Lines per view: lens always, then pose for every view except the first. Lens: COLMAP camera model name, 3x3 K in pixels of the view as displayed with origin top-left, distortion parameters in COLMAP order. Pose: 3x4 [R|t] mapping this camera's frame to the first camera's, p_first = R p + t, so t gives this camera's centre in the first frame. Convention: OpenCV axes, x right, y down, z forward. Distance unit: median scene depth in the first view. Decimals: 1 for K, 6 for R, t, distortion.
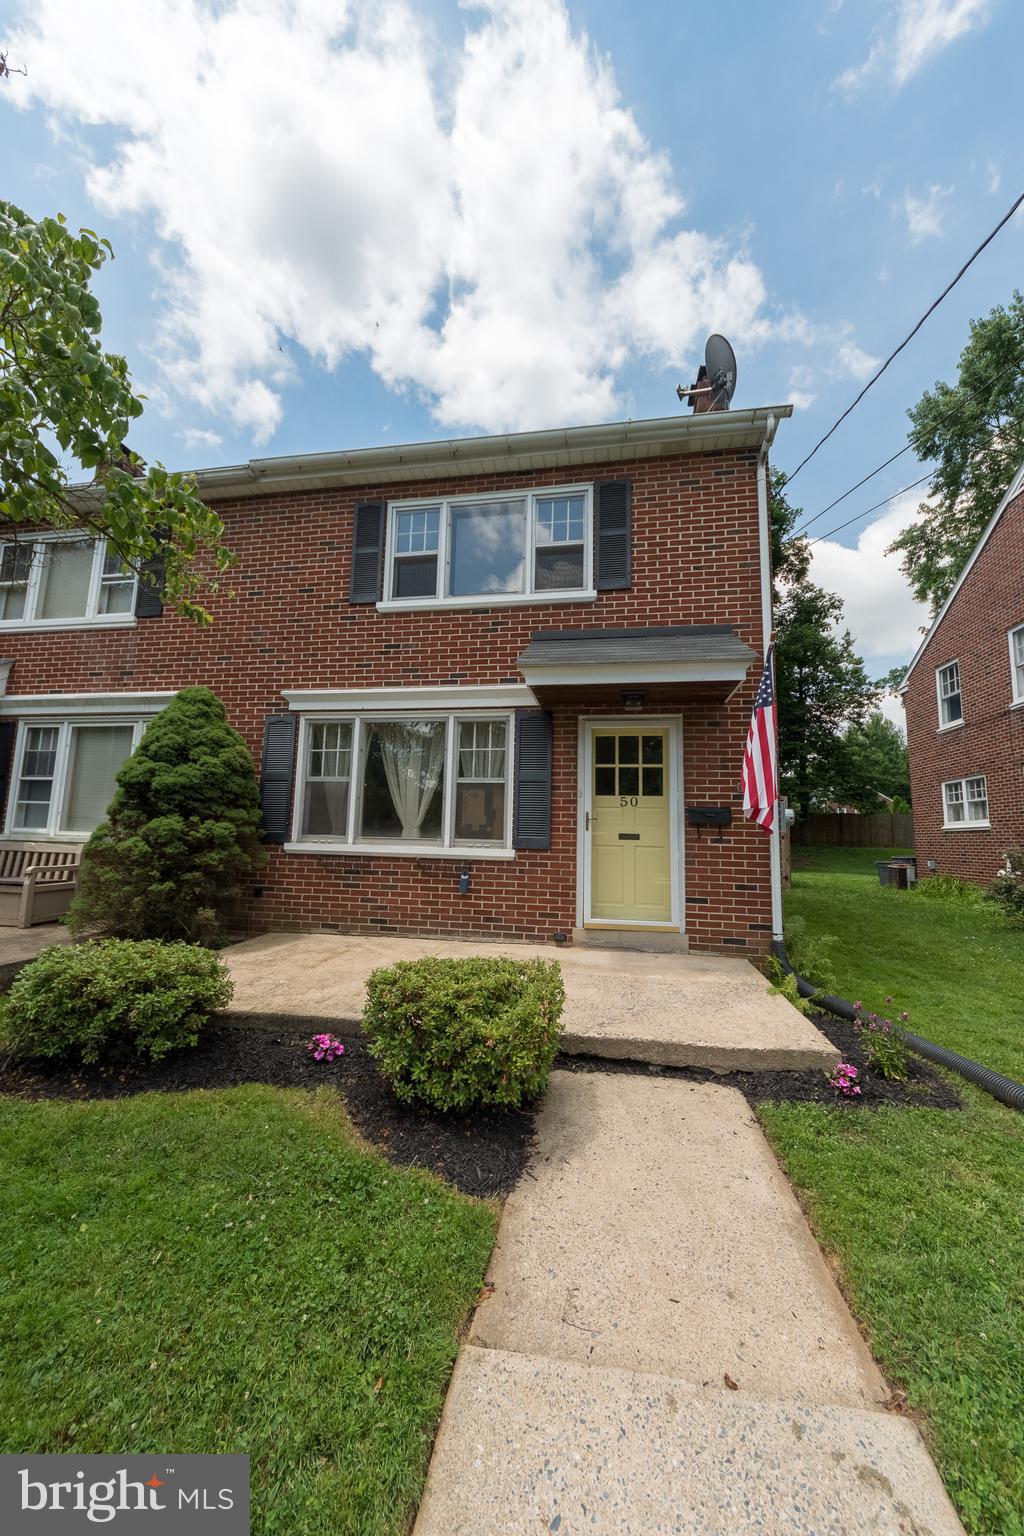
lens RADIAL K [[543.3, 0, 512.0], [0, 543.3, 768.0], [0, 0, 1]] dist [0.000794, 0.000092]
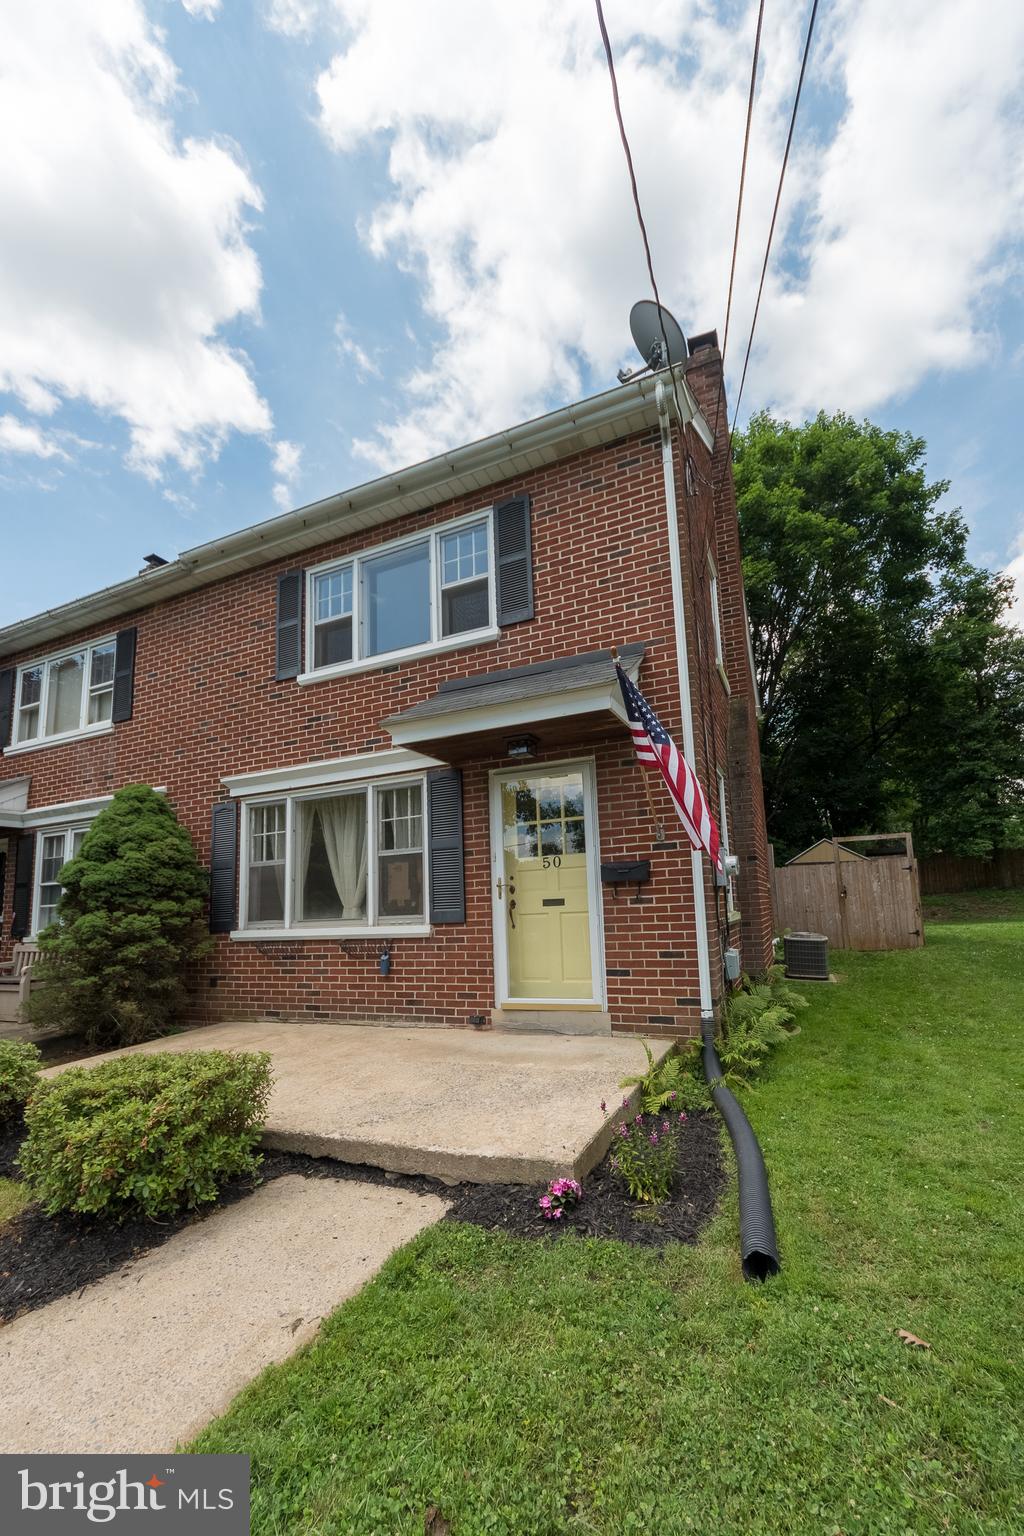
lens RADIAL K [[587.0, 0, 559.0], [0, 587.0, 833.3], [0, 0, 1]] dist [-0.002428, -0.000186]
pose [[0.974605, -0.090976, -0.204618, 0.422629], [0.092023, 0.995747, -0.004411, 0.021138], [0.204149, -0.014530, 0.978832, 0.081832]]
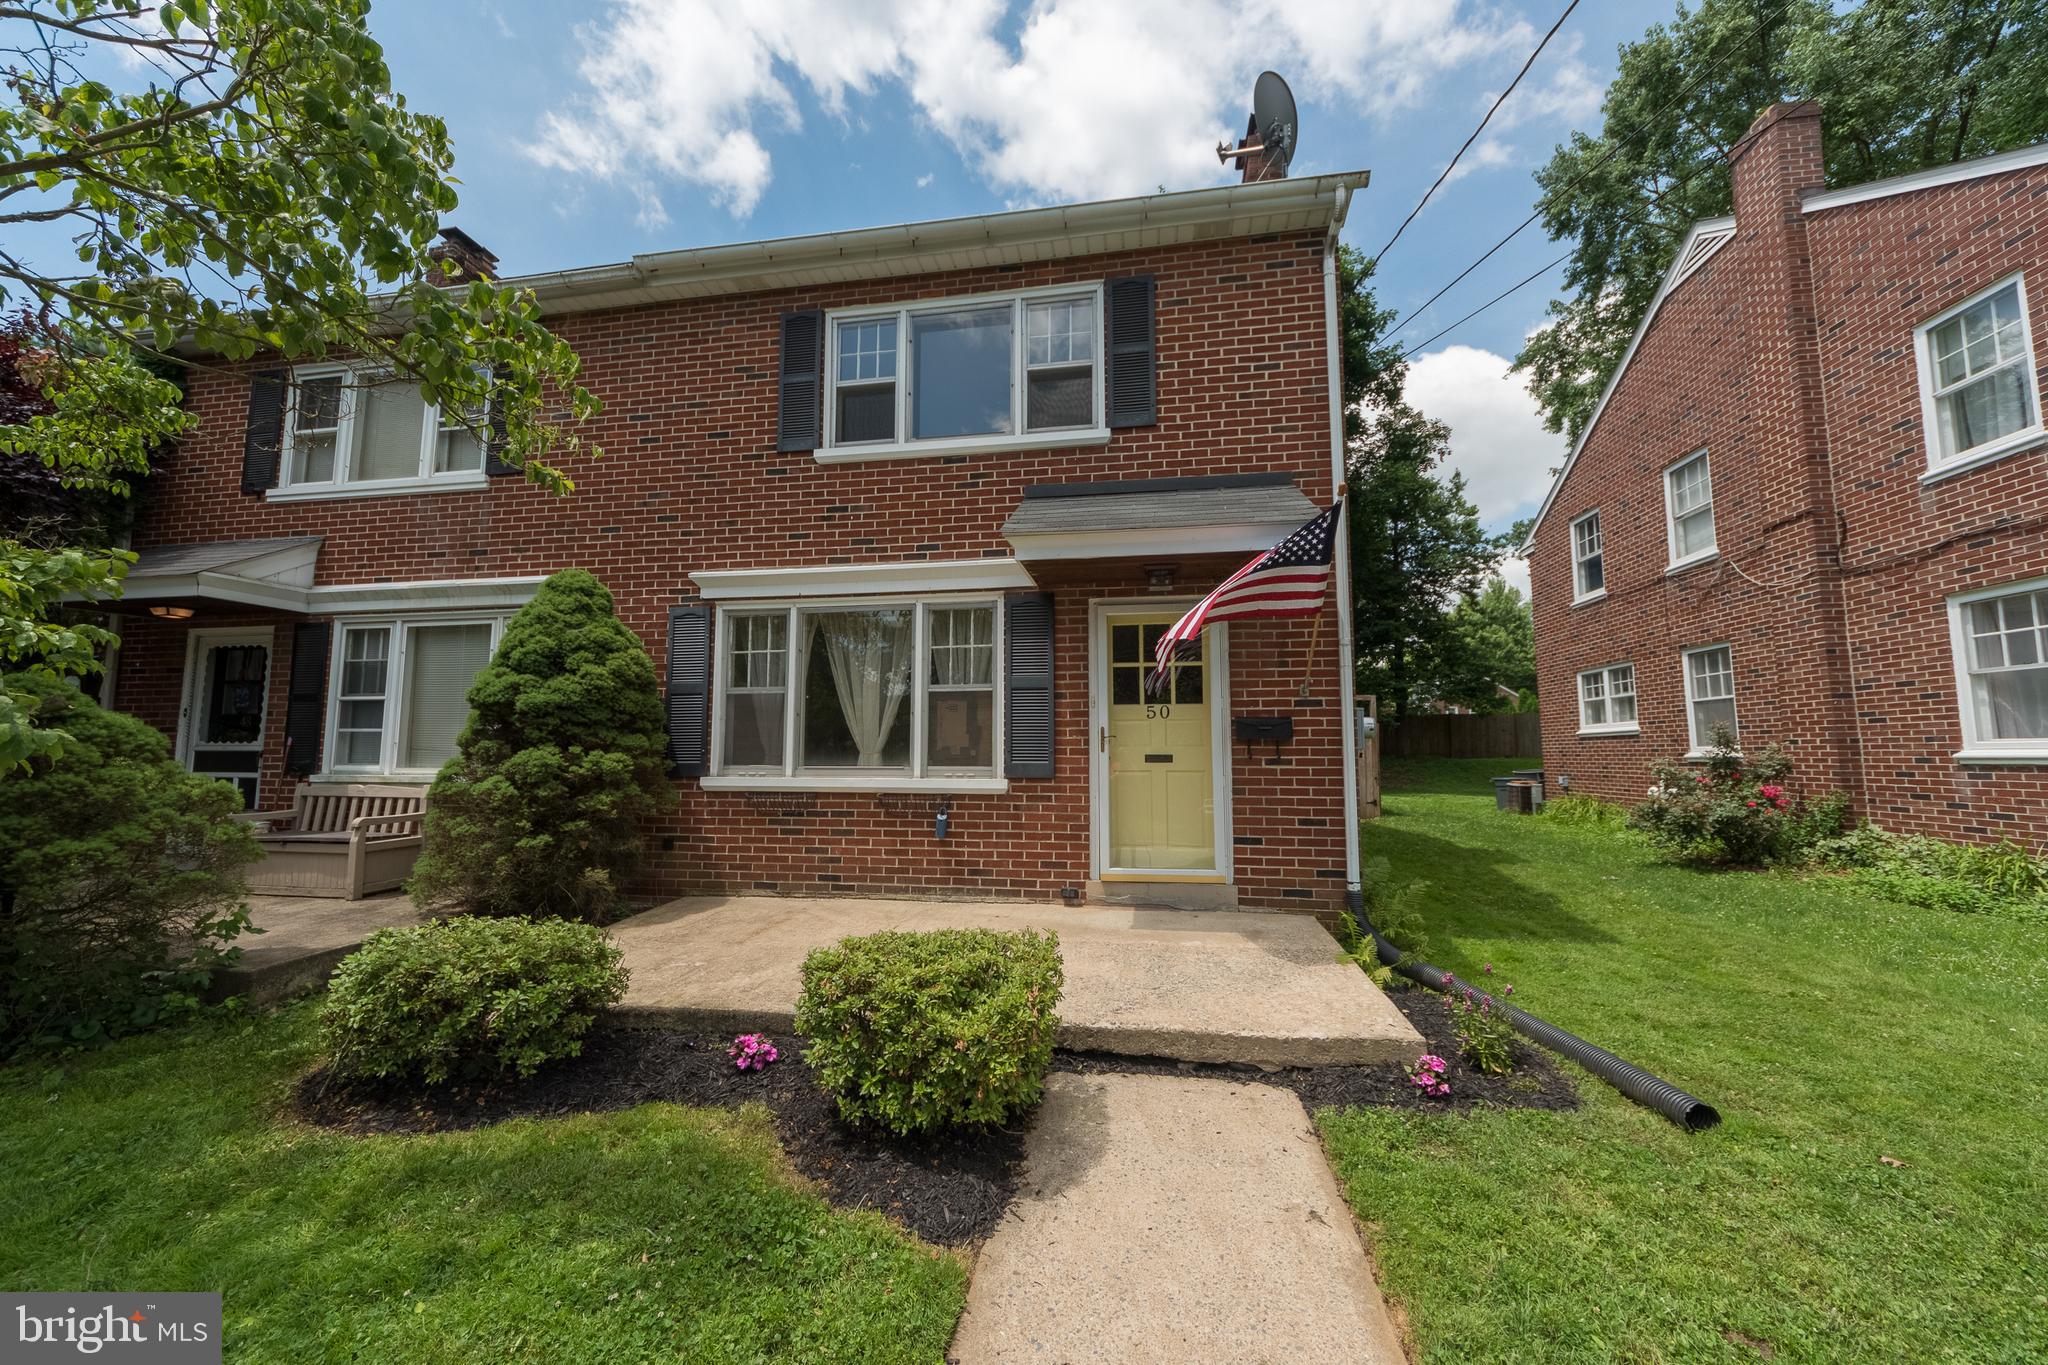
lens RADIAL K [[724.4, 0, 1026.6], [0, 724.4, 687.2], [0, 0, 1]] dist [0.000794, 0.000092]
pose [[0.999660, -0.022683, 0.012839, 0.021017], [0.022218, 0.999130, 0.035293, -0.011996], [-0.013628, -0.034996, 0.999295, 0.001287]]
